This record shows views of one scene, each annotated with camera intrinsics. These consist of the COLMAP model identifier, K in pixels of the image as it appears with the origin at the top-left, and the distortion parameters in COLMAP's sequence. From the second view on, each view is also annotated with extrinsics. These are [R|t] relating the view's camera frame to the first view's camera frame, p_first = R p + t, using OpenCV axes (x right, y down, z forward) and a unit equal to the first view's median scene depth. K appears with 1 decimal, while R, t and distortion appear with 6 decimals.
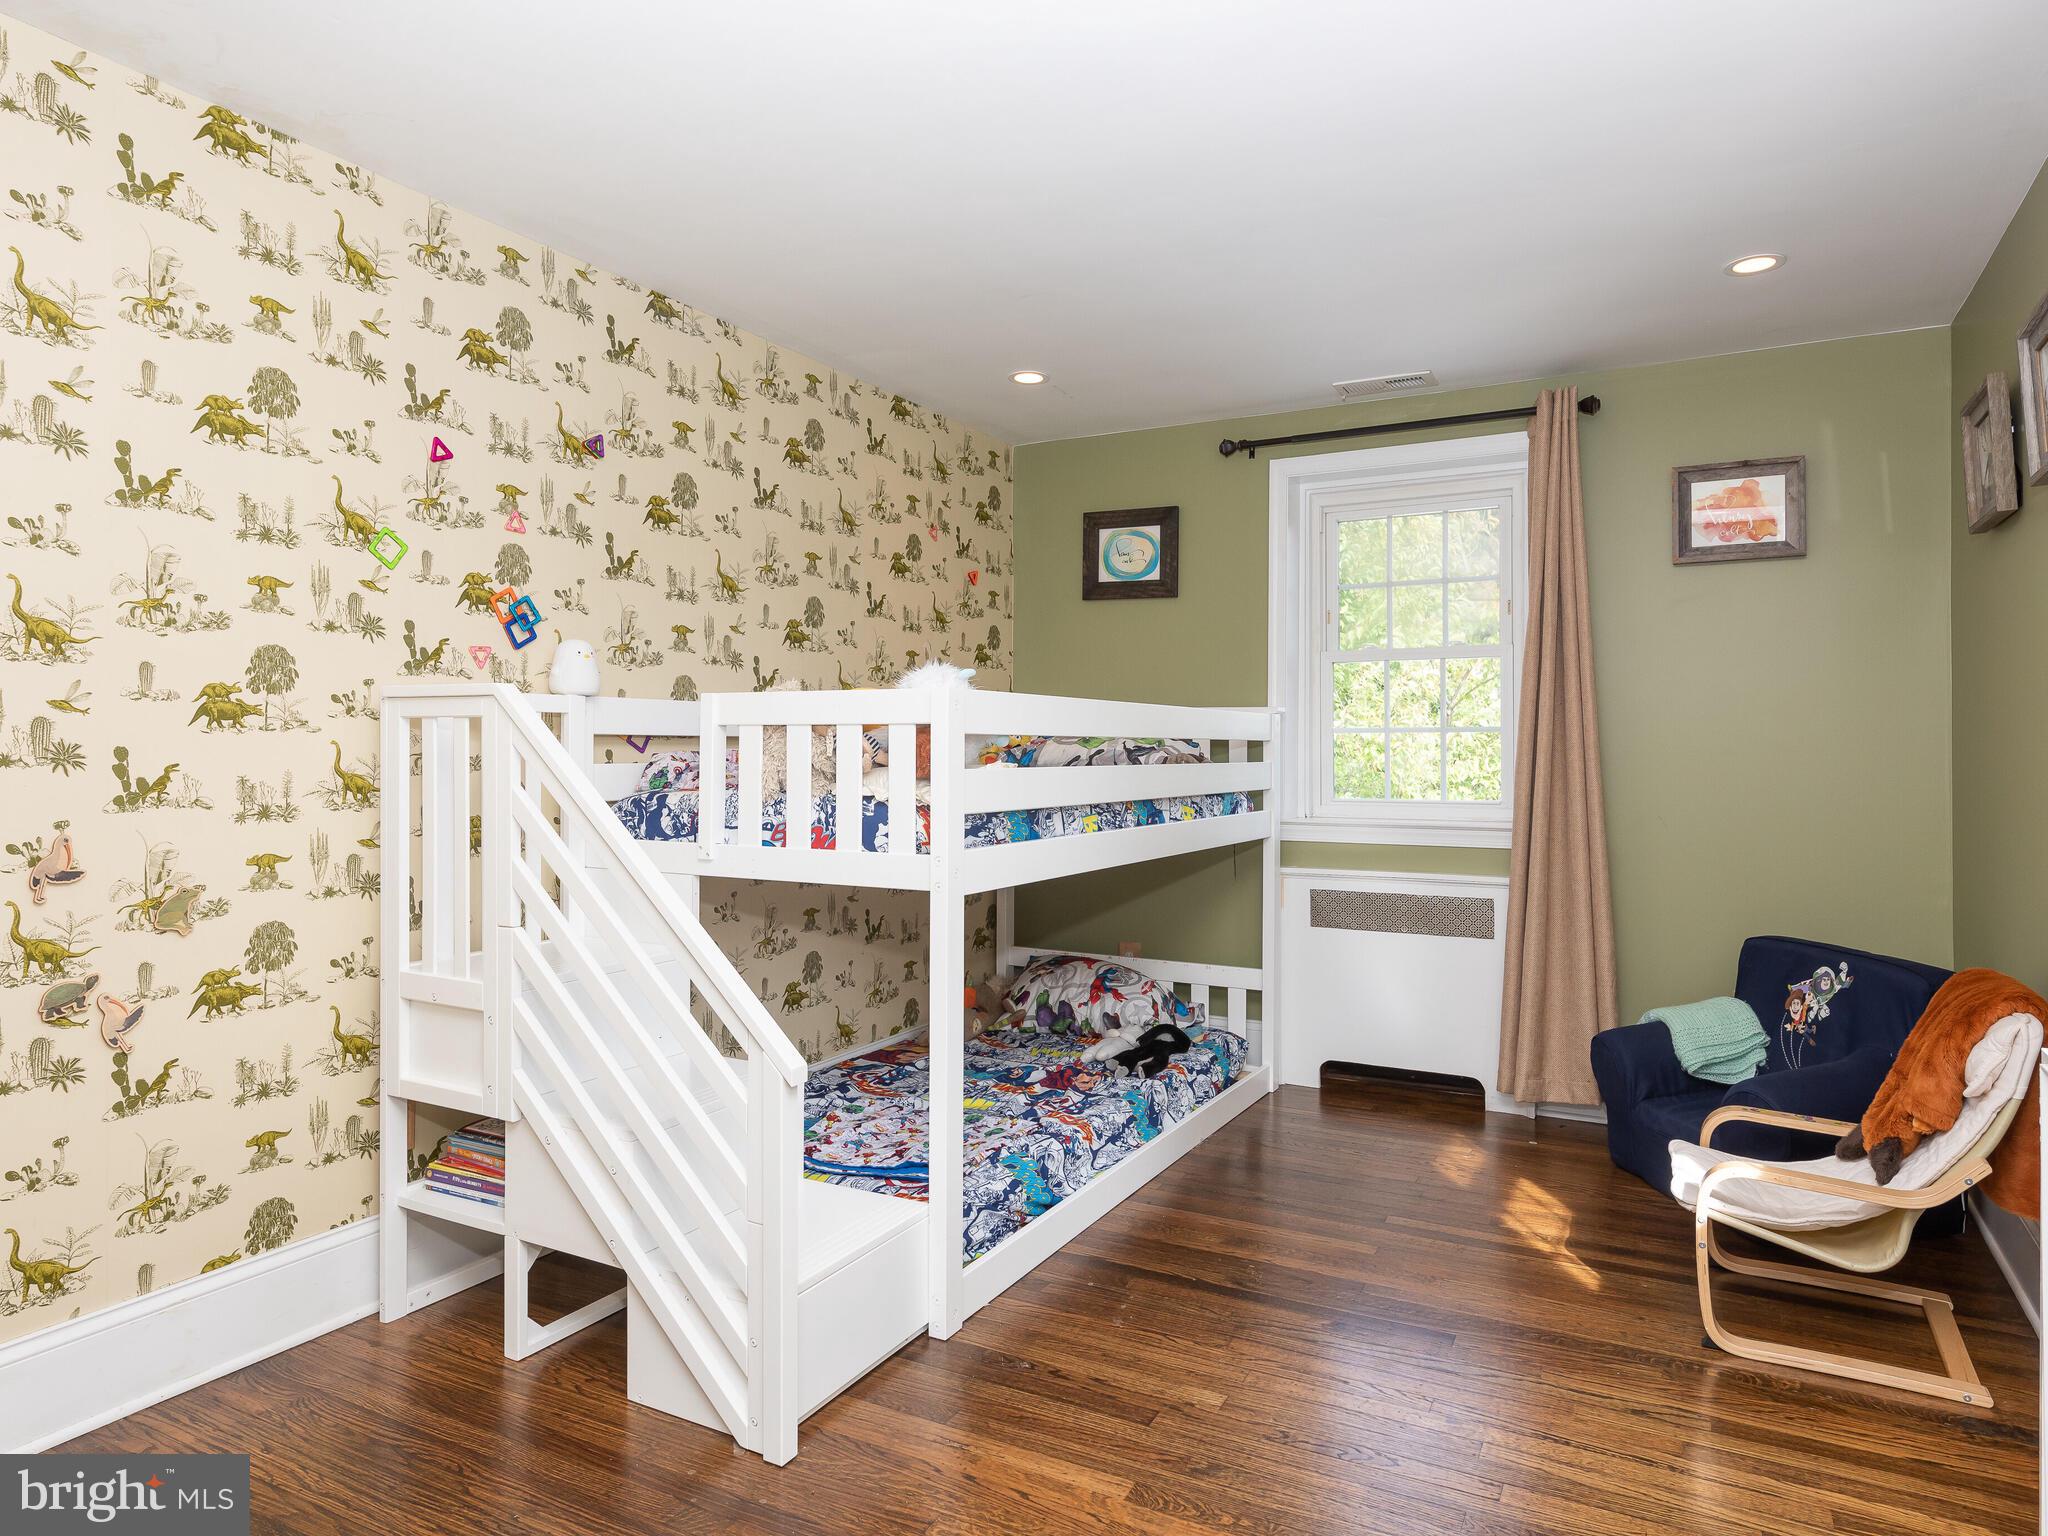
lens RADIAL K [[1249.2, 0, 1024.0], [0, 1249.2, 768.0], [0, 0, 1]] dist [0.001121, -0.002223]
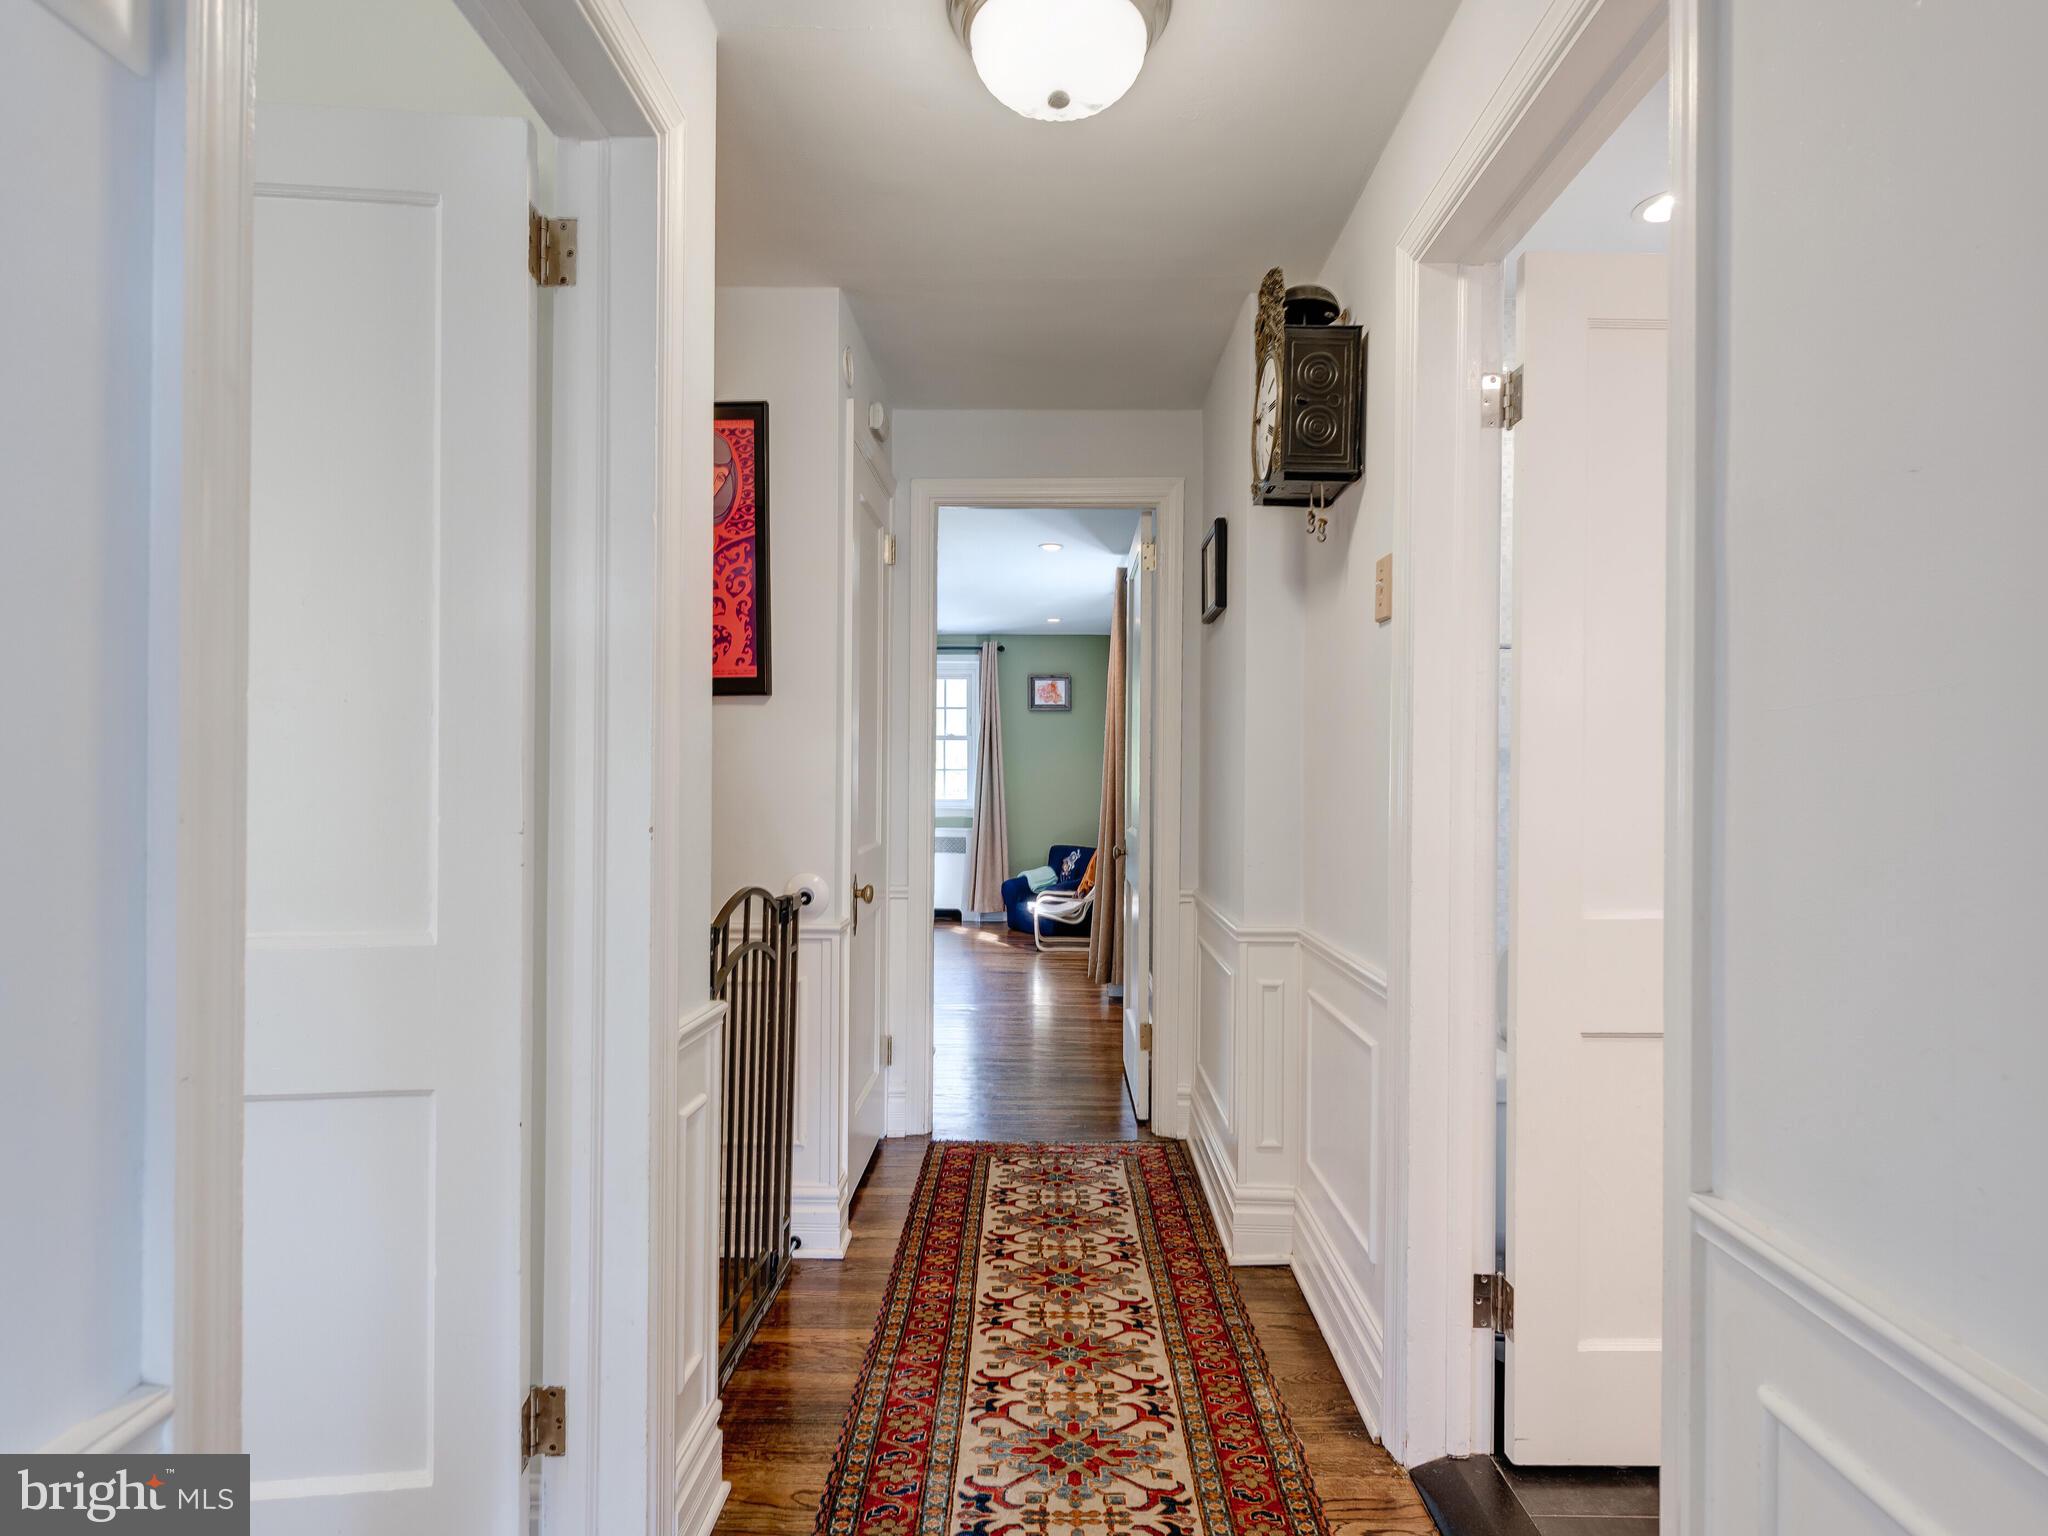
lens RADIAL K [[1249.2, 0, 1024.0], [0, 1249.2, 768.0], [0, 0, 1]] dist [0.001121, -0.002223]
pose [[0.888858, 0.010678, 0.458059, -0.778703], [-0.003384, 0.999854, -0.016741, 0.005893], [-0.458171, 0.013331, 0.888764, -1.495564]]
